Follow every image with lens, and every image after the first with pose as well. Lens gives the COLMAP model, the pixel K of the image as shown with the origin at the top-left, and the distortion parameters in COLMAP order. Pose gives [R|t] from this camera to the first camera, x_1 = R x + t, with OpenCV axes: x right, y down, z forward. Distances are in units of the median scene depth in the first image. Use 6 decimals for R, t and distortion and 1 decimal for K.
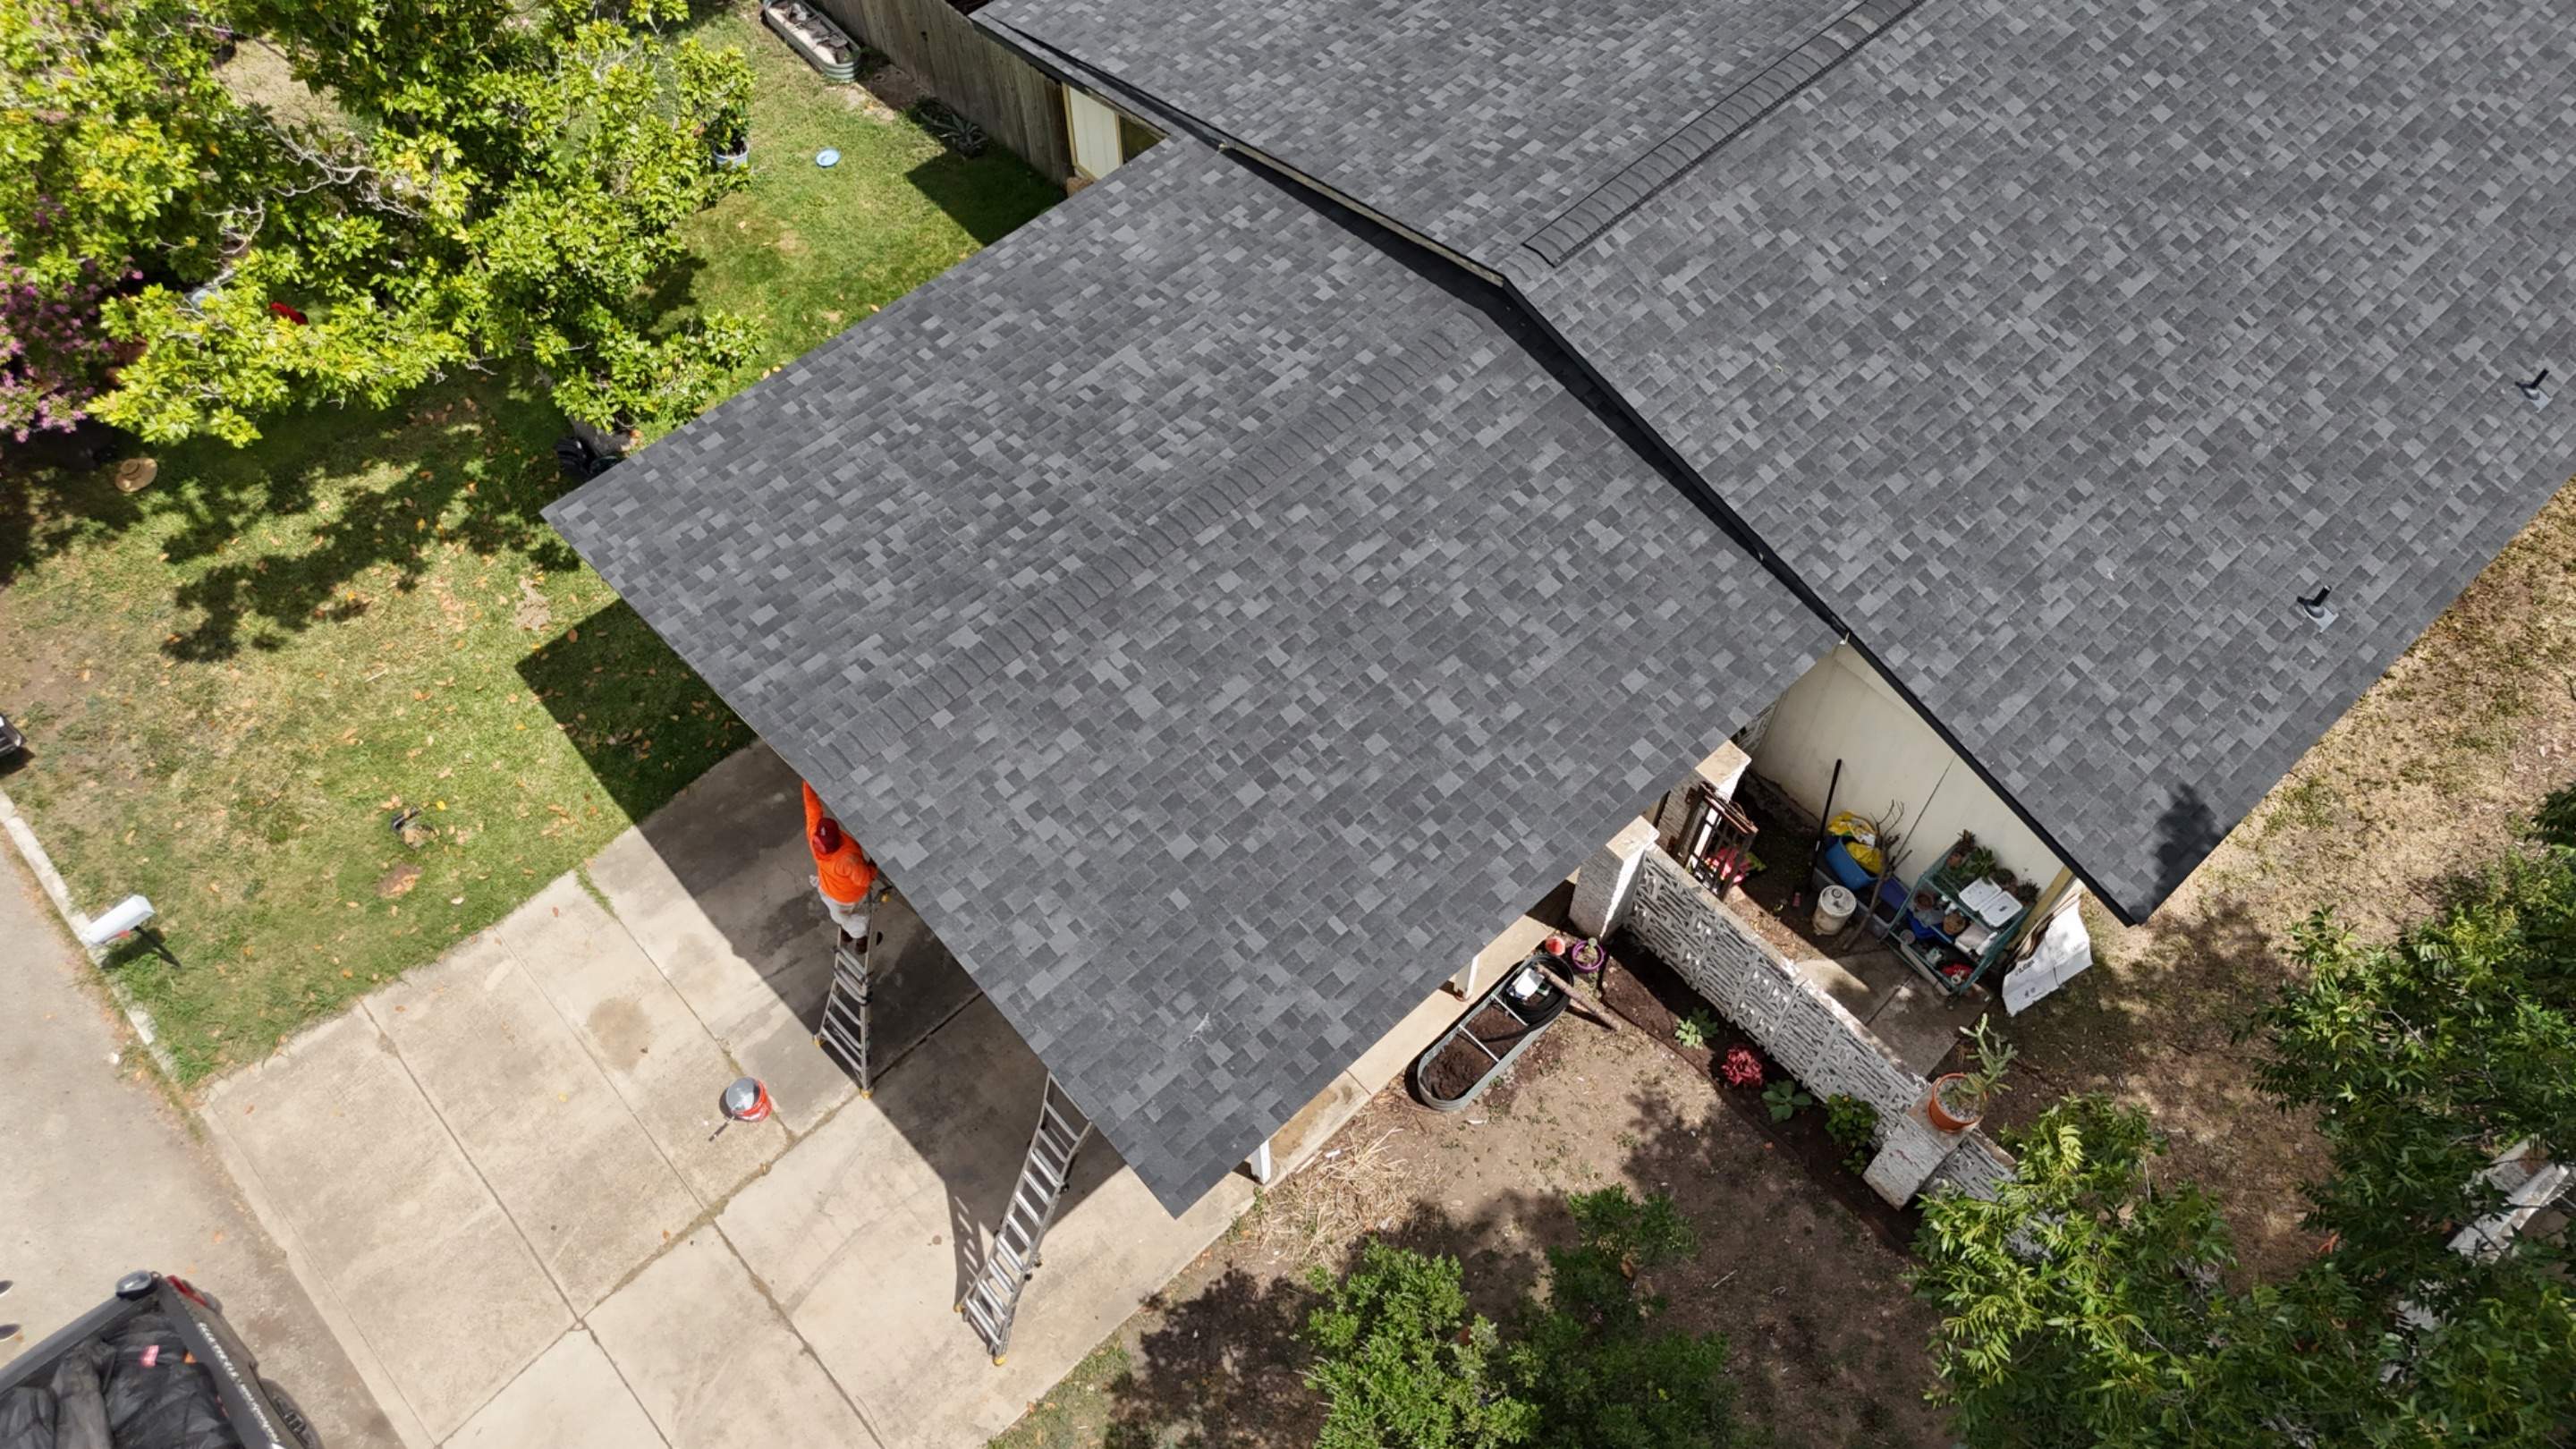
lens RADIAL K [[1911.3, 0, 1288.0], [0, 1911.3, 724.5], [0, 0, 1]] dist [0.056936, -0.052754]
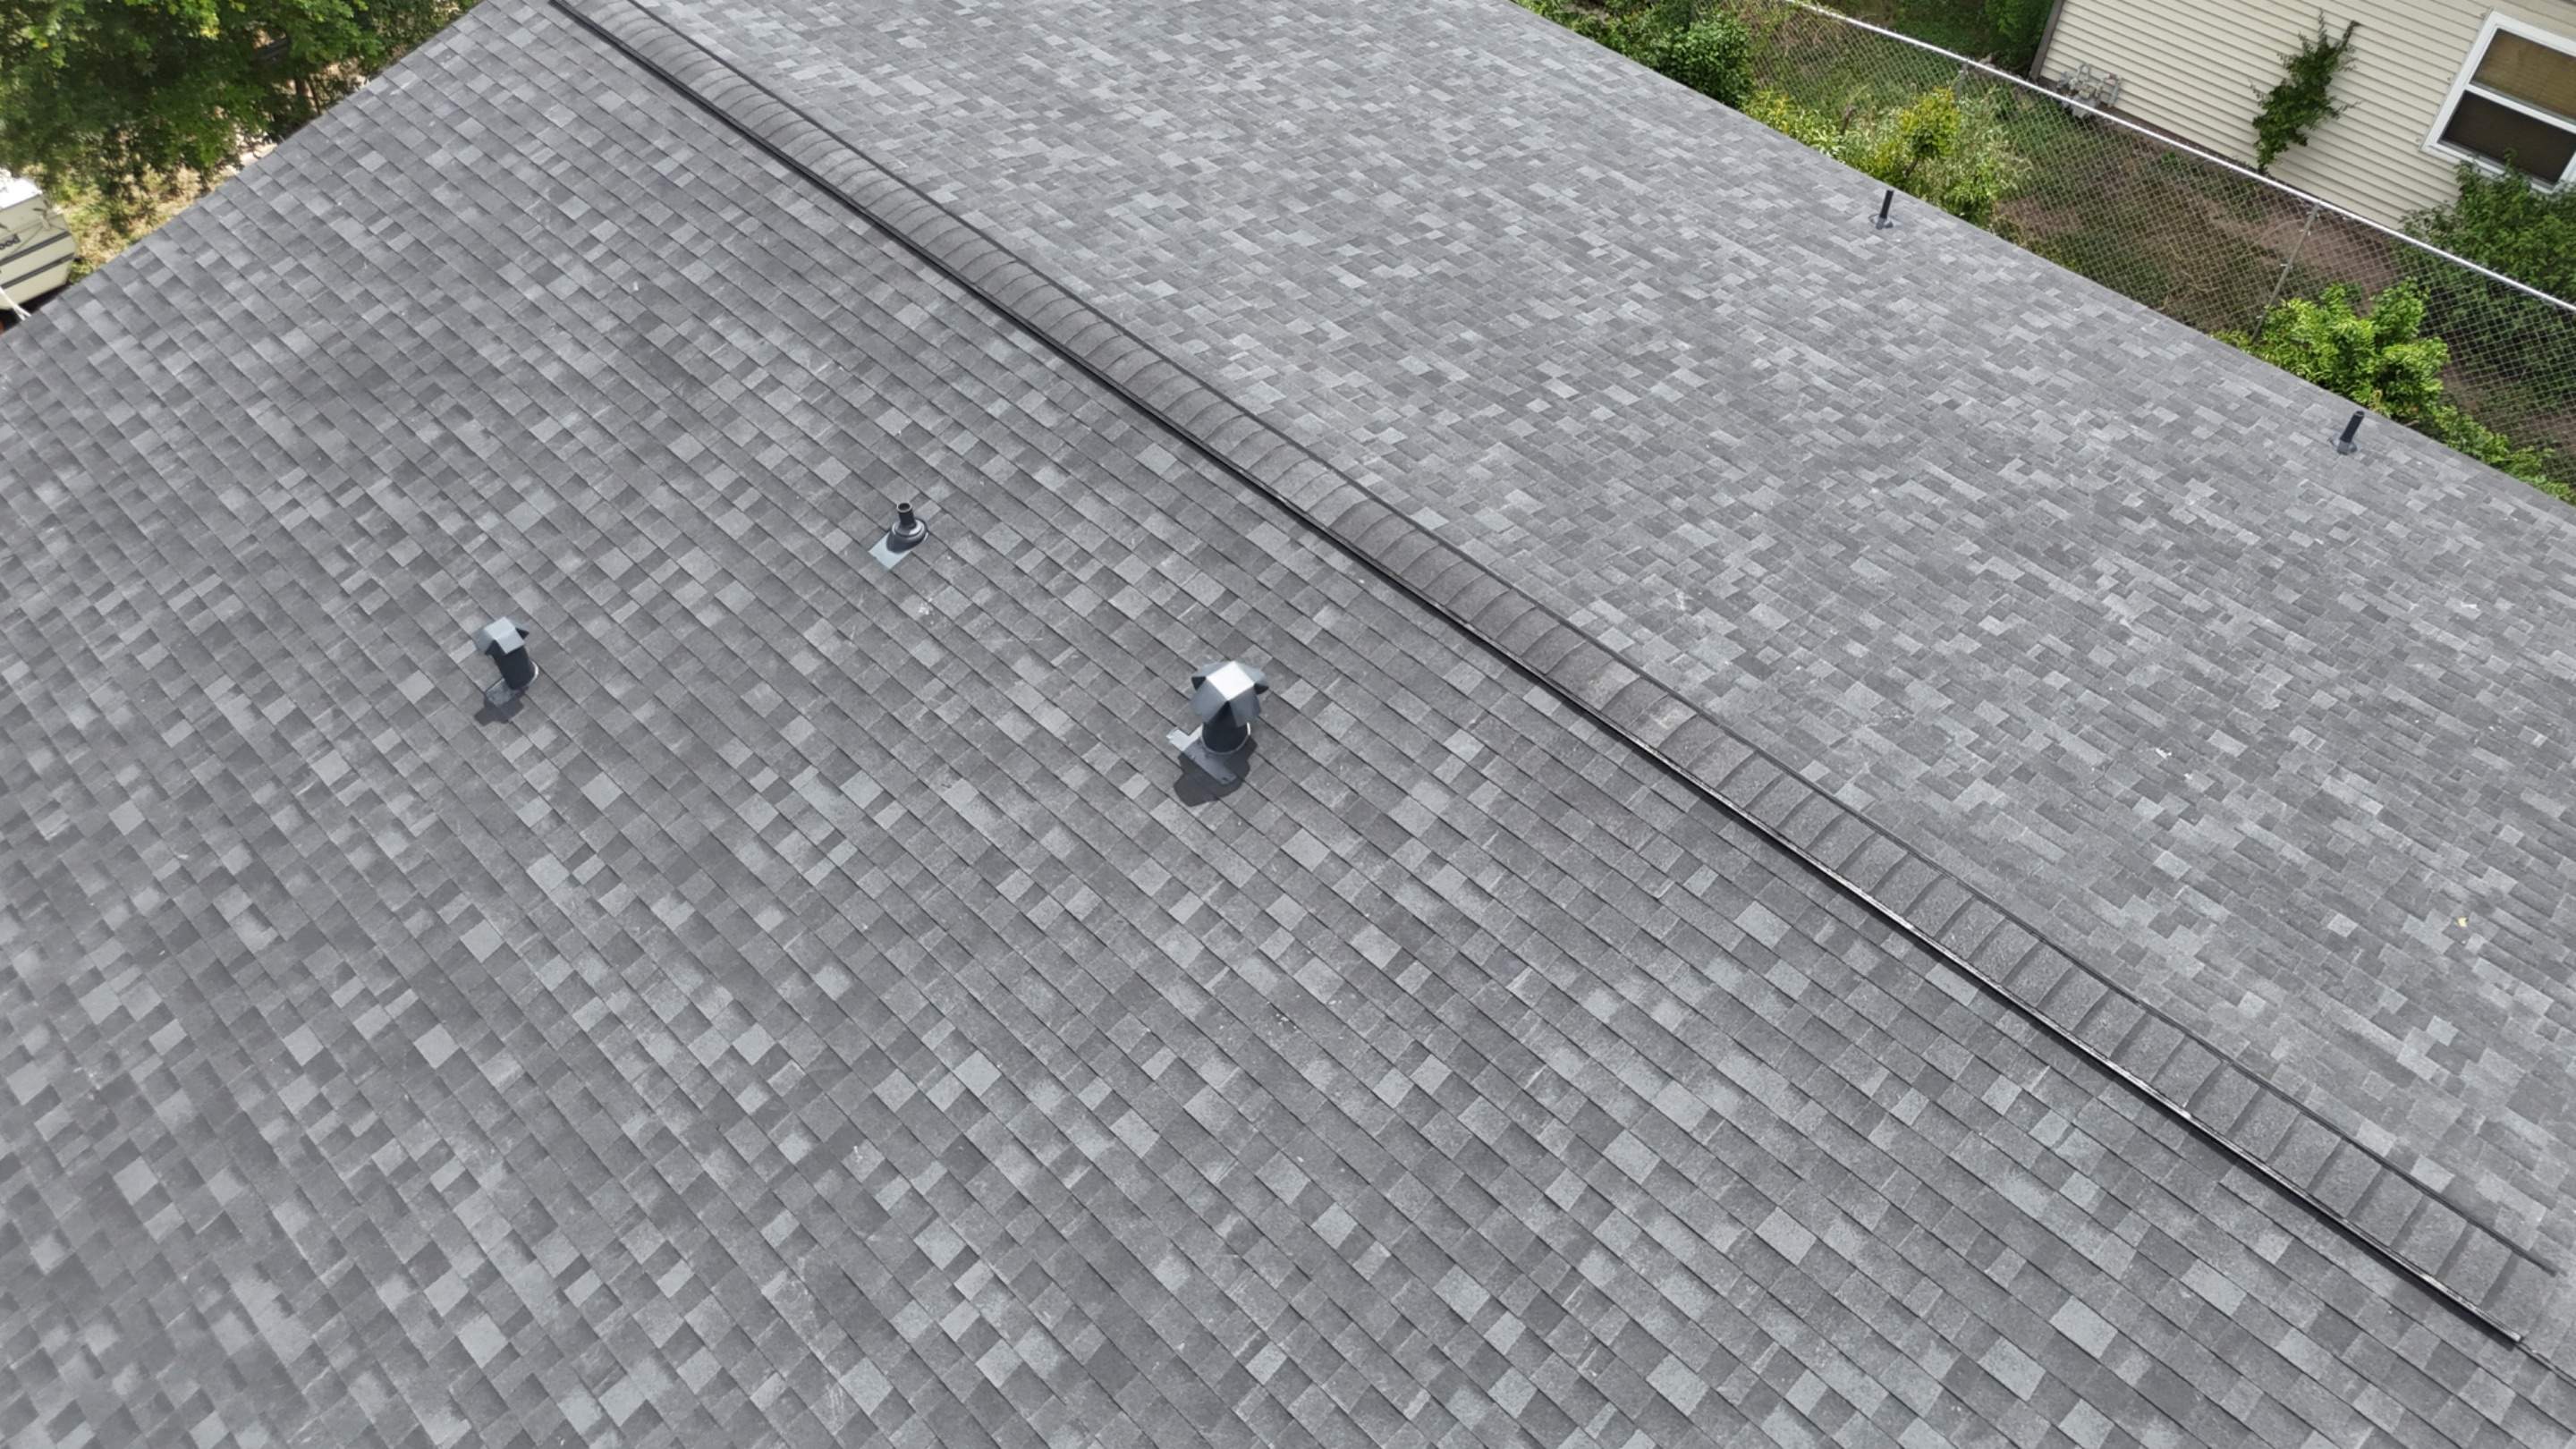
lens RADIAL K [[1899.4, 0, 1292.3], [0, 1899.4, 720.9], [0, 0, 1]] dist [0.076909, -0.075398]
pose [[-0.039648, -0.756471, 0.652825, -0.040676], [0.845801, 0.322457, 0.425020, -0.664327], [-0.532023, 0.569011, 0.627039, 0.747385]]
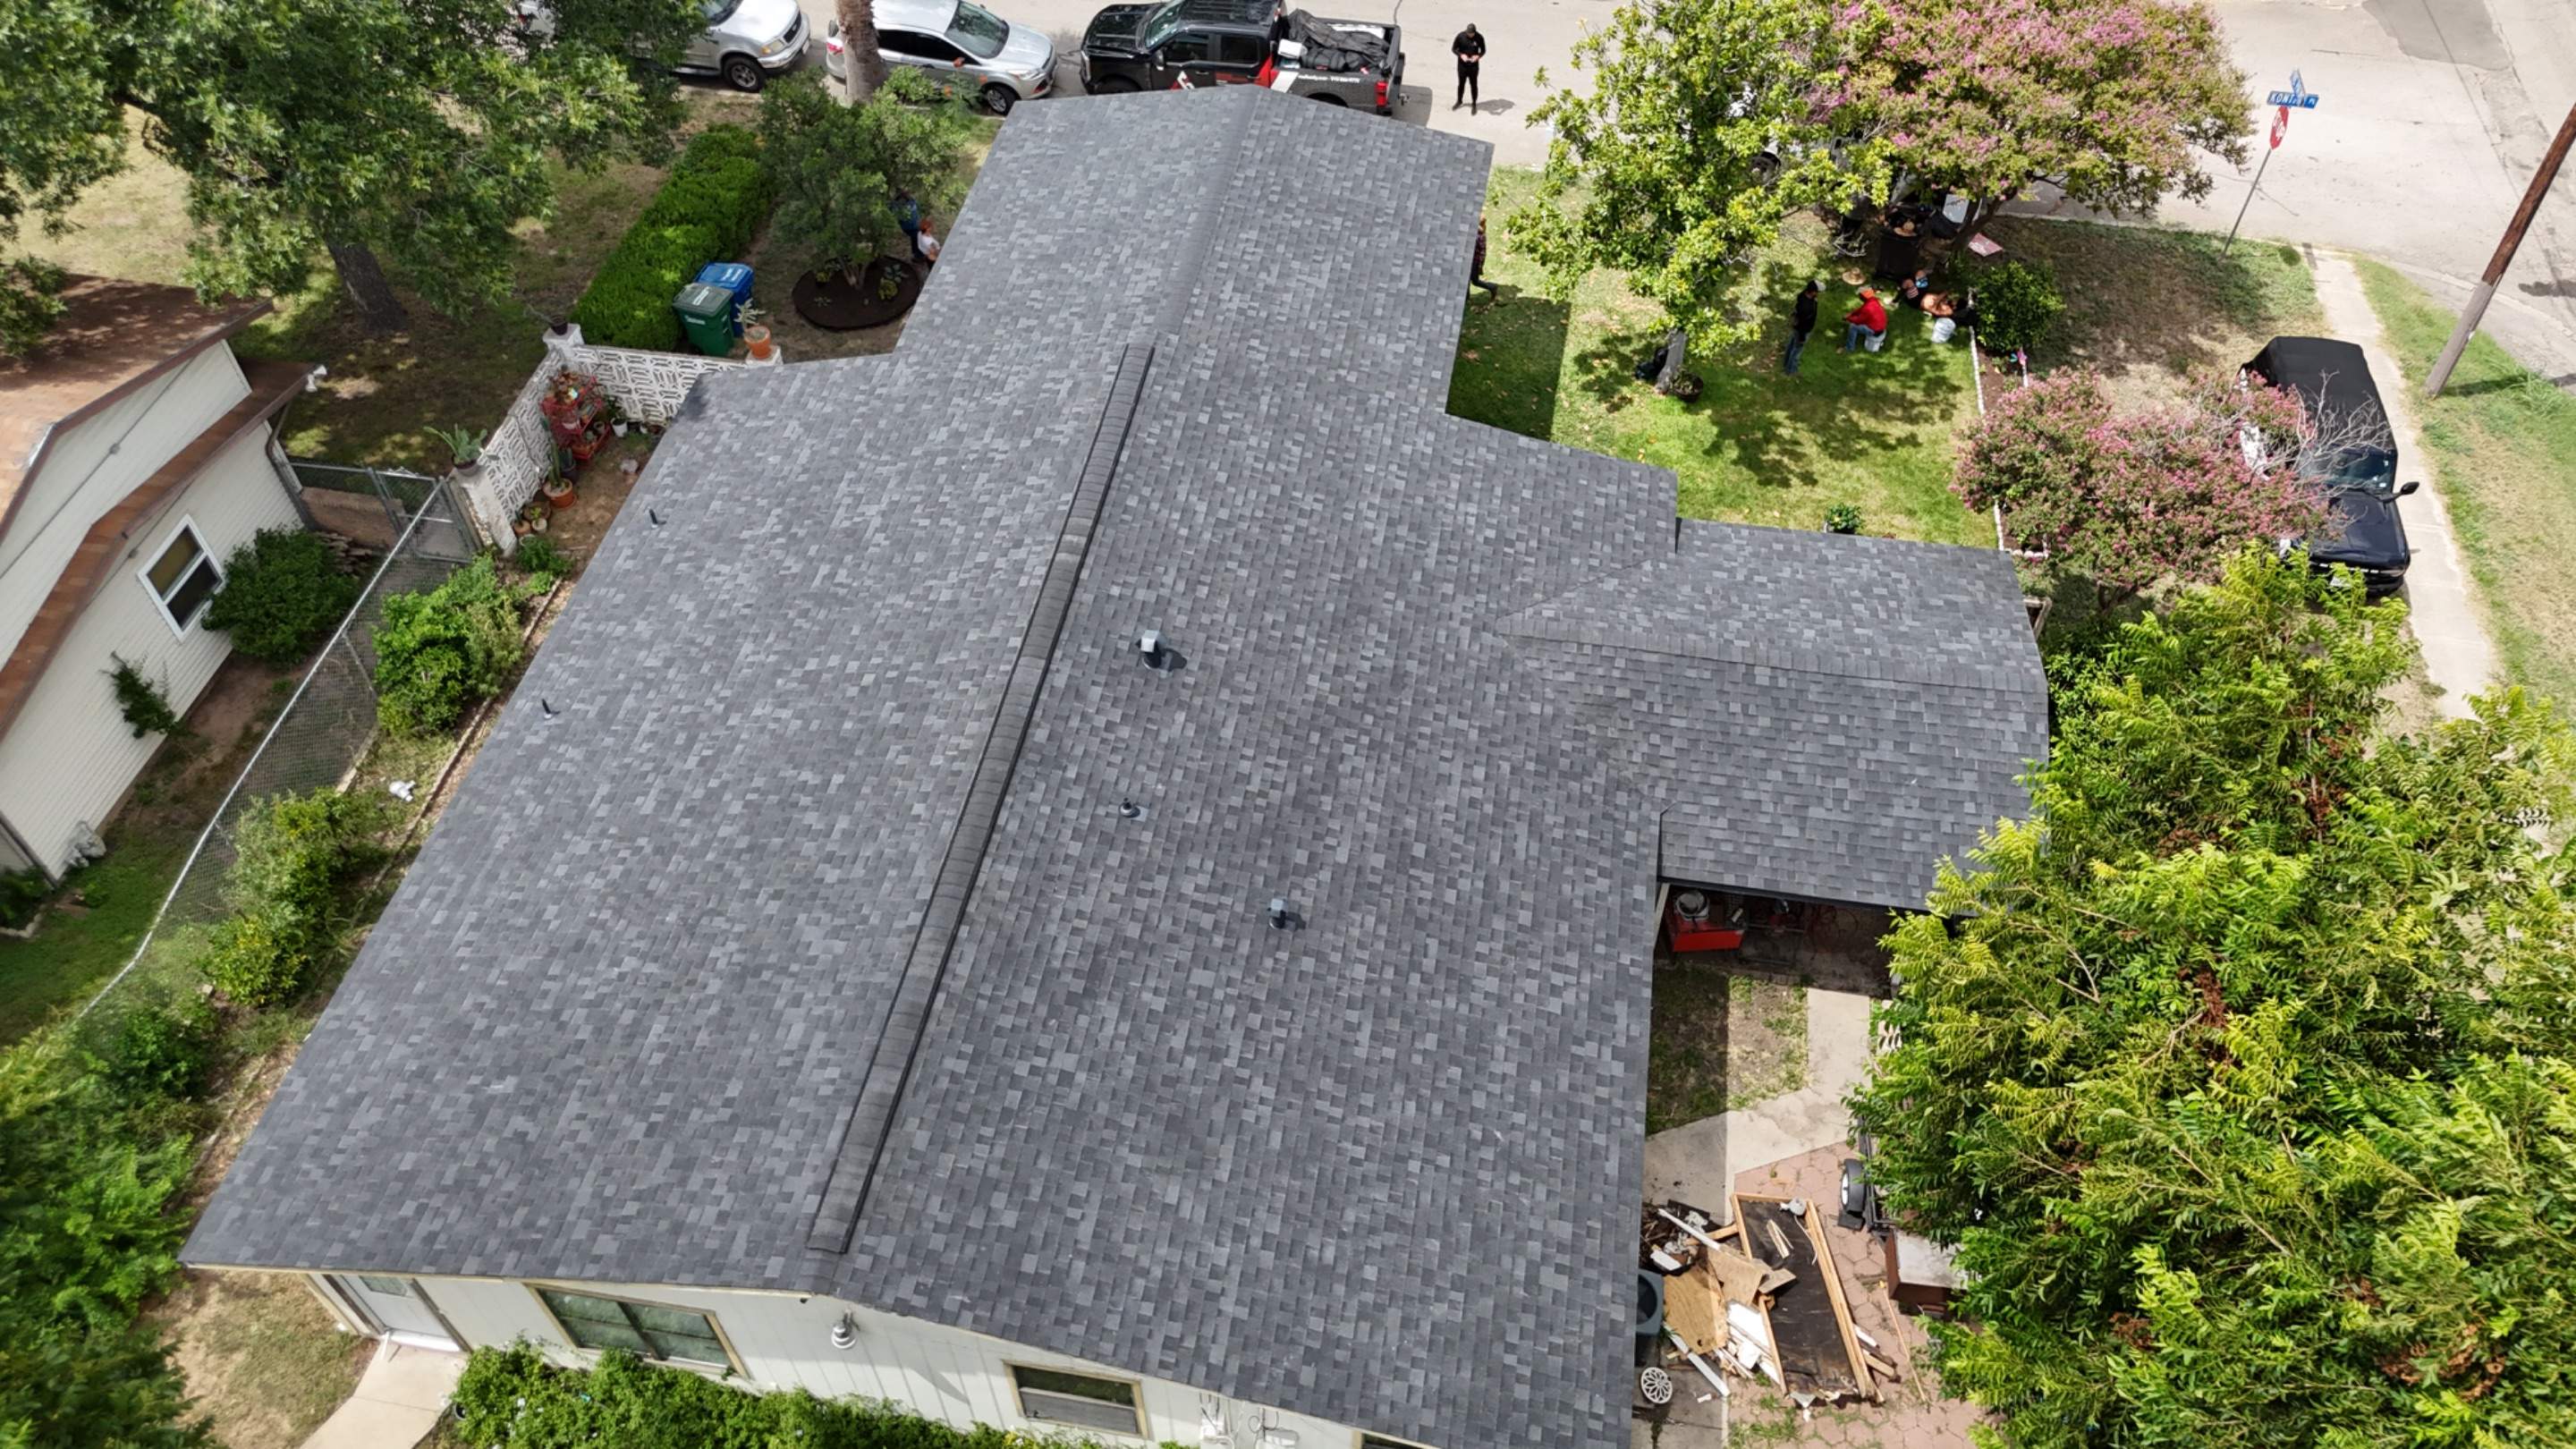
lens RADIAL K [[1892.4, 0, 1292.4], [0, 1892.4, 727.0], [0, 0, 1]] dist [0.090722, -0.094814]
pose [[-0.788734, 0.468917, -0.397511, 0.774033], [-0.518176, -0.159233, 0.840320, -1.618285], [0.330744, 0.868770, 0.368574, 0.680102]]
